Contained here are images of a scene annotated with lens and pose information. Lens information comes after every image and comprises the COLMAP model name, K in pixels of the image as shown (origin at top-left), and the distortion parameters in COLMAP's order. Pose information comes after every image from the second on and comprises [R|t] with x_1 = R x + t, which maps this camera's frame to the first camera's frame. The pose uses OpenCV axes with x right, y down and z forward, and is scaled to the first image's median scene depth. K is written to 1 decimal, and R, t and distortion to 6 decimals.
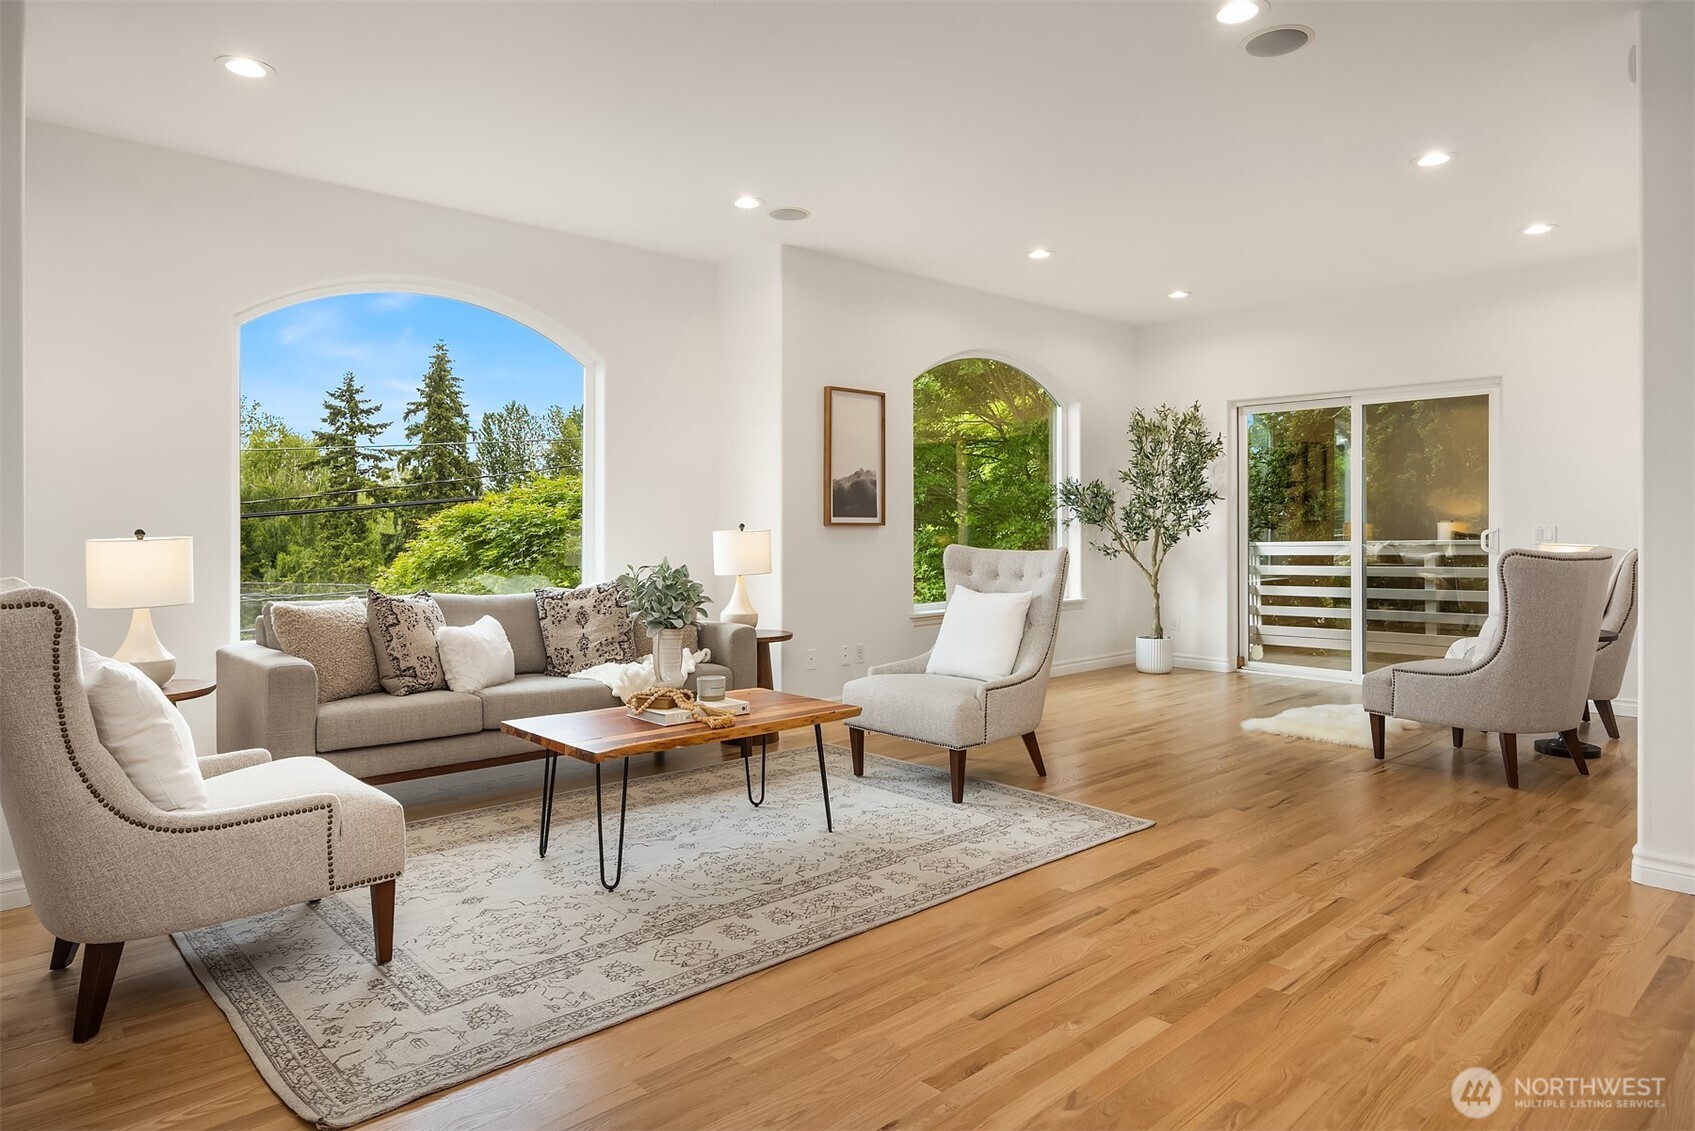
lens RADIAL K [[1020.2, 0, 847.8], [0, 1020.2, 525.5], [0, 0, 1]] dist [0.006323, -0.000182]
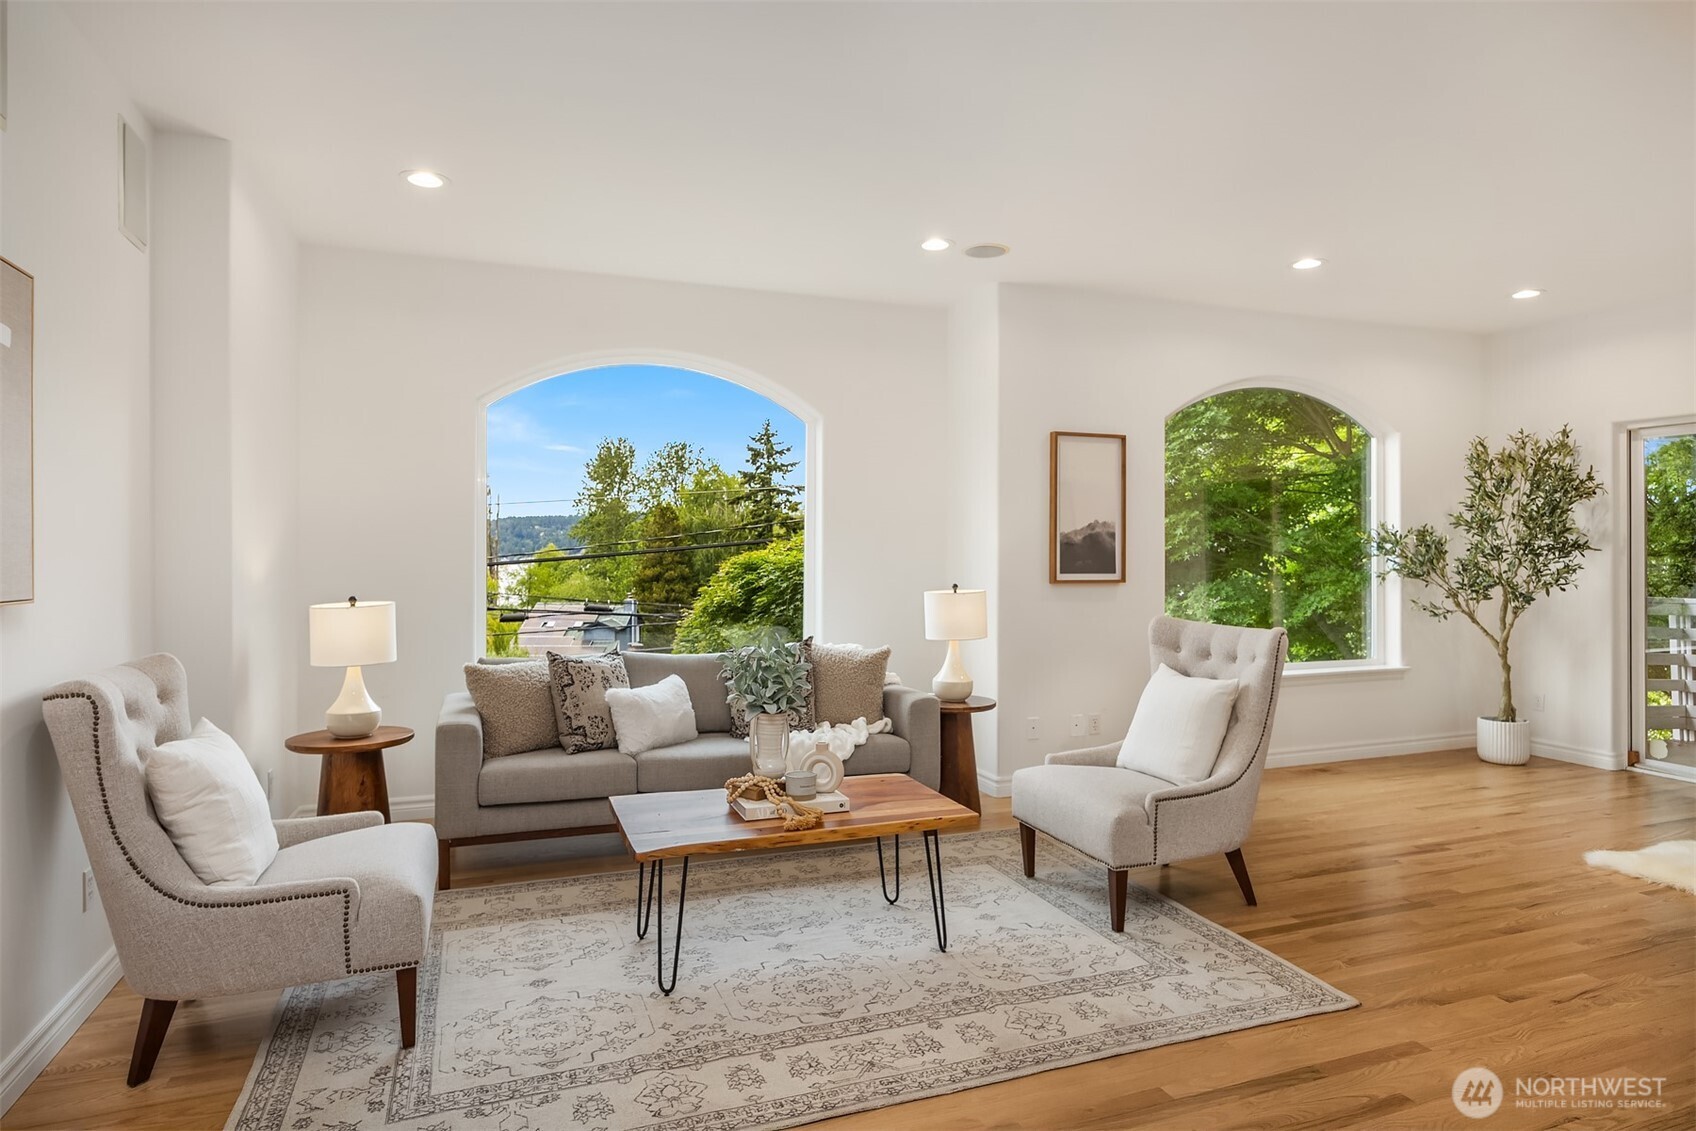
lens RADIAL K [[981.9, 0, 847.8], [0, 981.9, 551.3], [0, 0, 1]] dist [0.001680, -0.000574]
pose [[0.929081, 0.002318, -0.369869, 0.180749], [-0.002271, 0.999997, 0.000561, -0.038688], [0.369870, 0.000319, 0.929084, 0.146753]]
